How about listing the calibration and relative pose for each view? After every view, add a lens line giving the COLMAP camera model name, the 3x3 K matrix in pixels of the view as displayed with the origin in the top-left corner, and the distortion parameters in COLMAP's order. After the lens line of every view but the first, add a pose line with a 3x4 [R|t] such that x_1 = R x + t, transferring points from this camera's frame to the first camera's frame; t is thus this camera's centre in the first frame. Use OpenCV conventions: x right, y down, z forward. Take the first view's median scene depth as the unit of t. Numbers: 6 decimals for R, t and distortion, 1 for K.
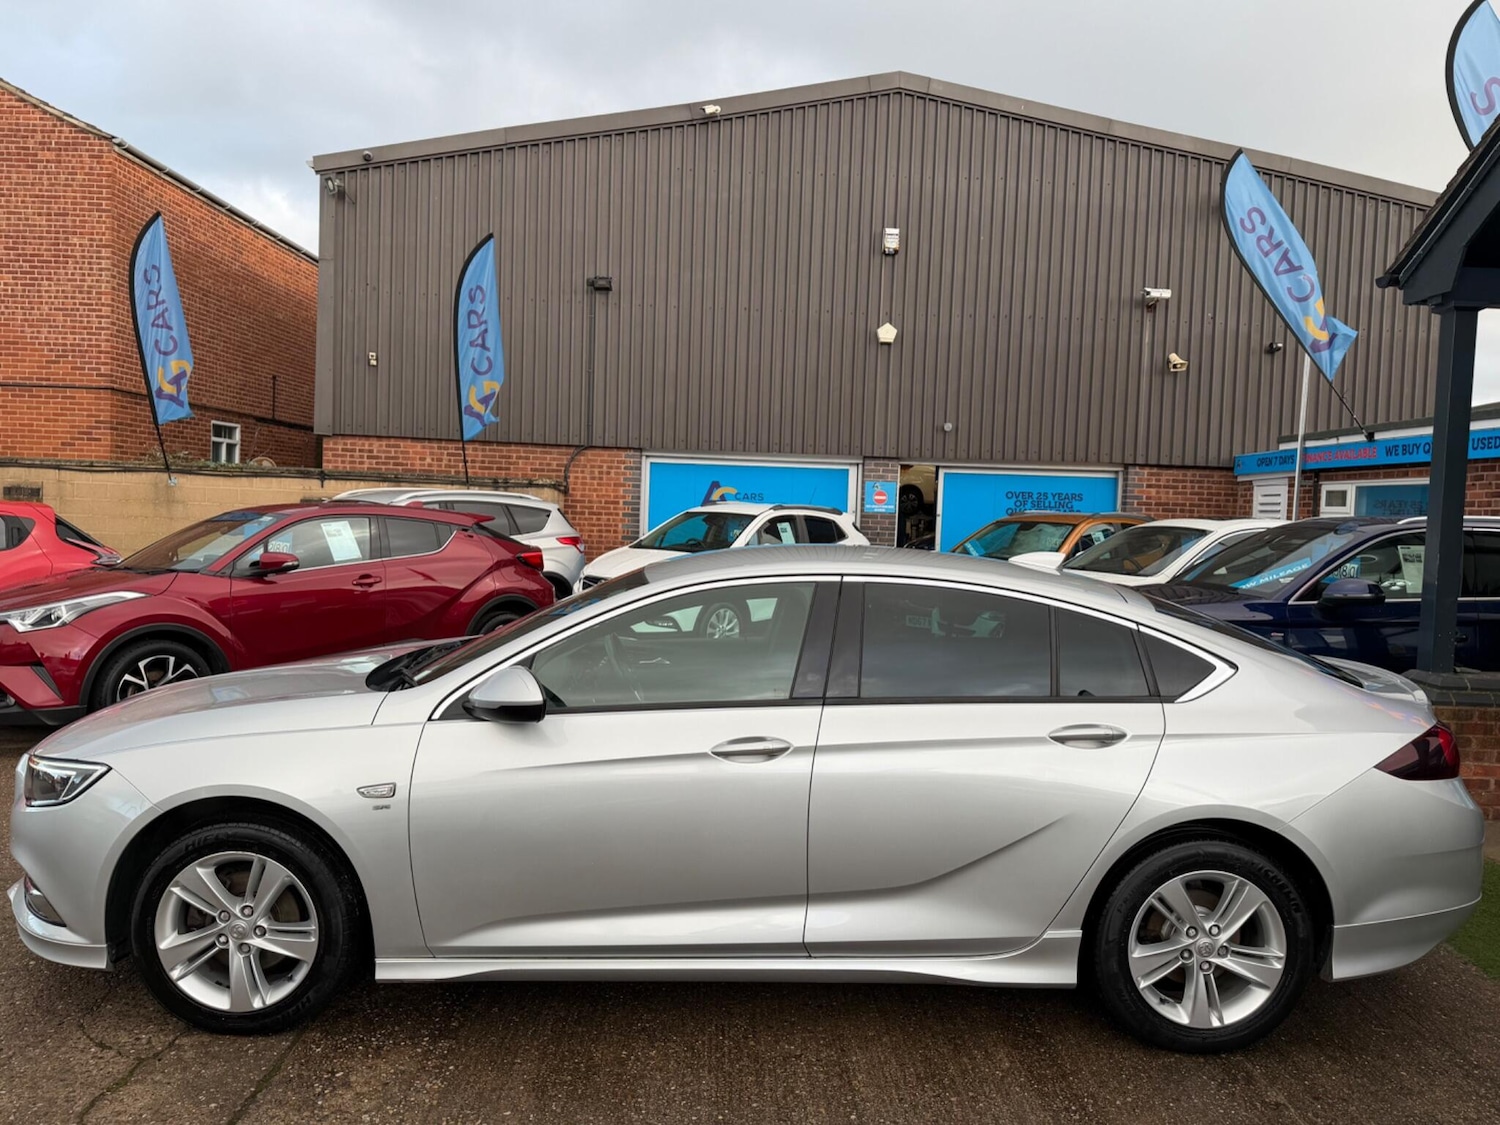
lens RADIAL K [[1100.0, 0, 663.6], [0, 1100.0, 571.2], [0, 0, 1]] dist [0.017211, -0.009994]
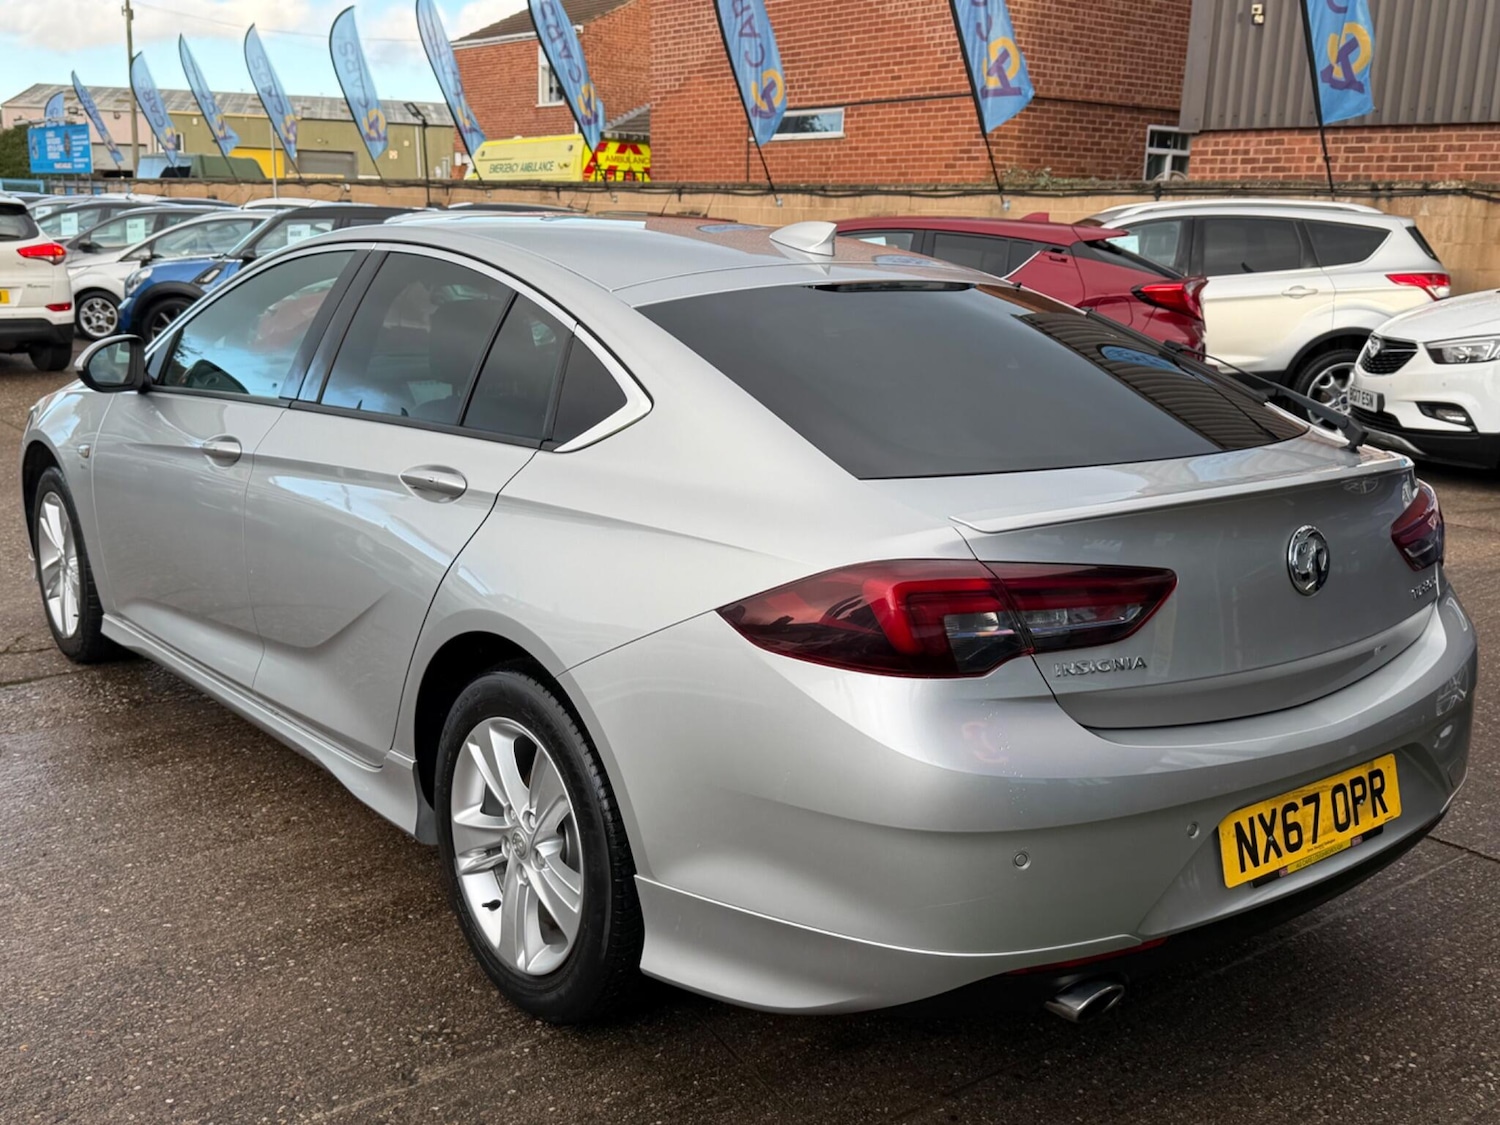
lens RADIAL K [[1521.2, 0, 746.3], [0, 1521.2, 564.1], [0, 0, 1]] dist [-0.018382, 0.000000]
pose [[0.605780, 0.149480, -0.781464, 0.458289], [-0.044163, 0.986996, 0.154560, 0.018248], [0.794406, -0.059117, 0.604504, 0.225680]]
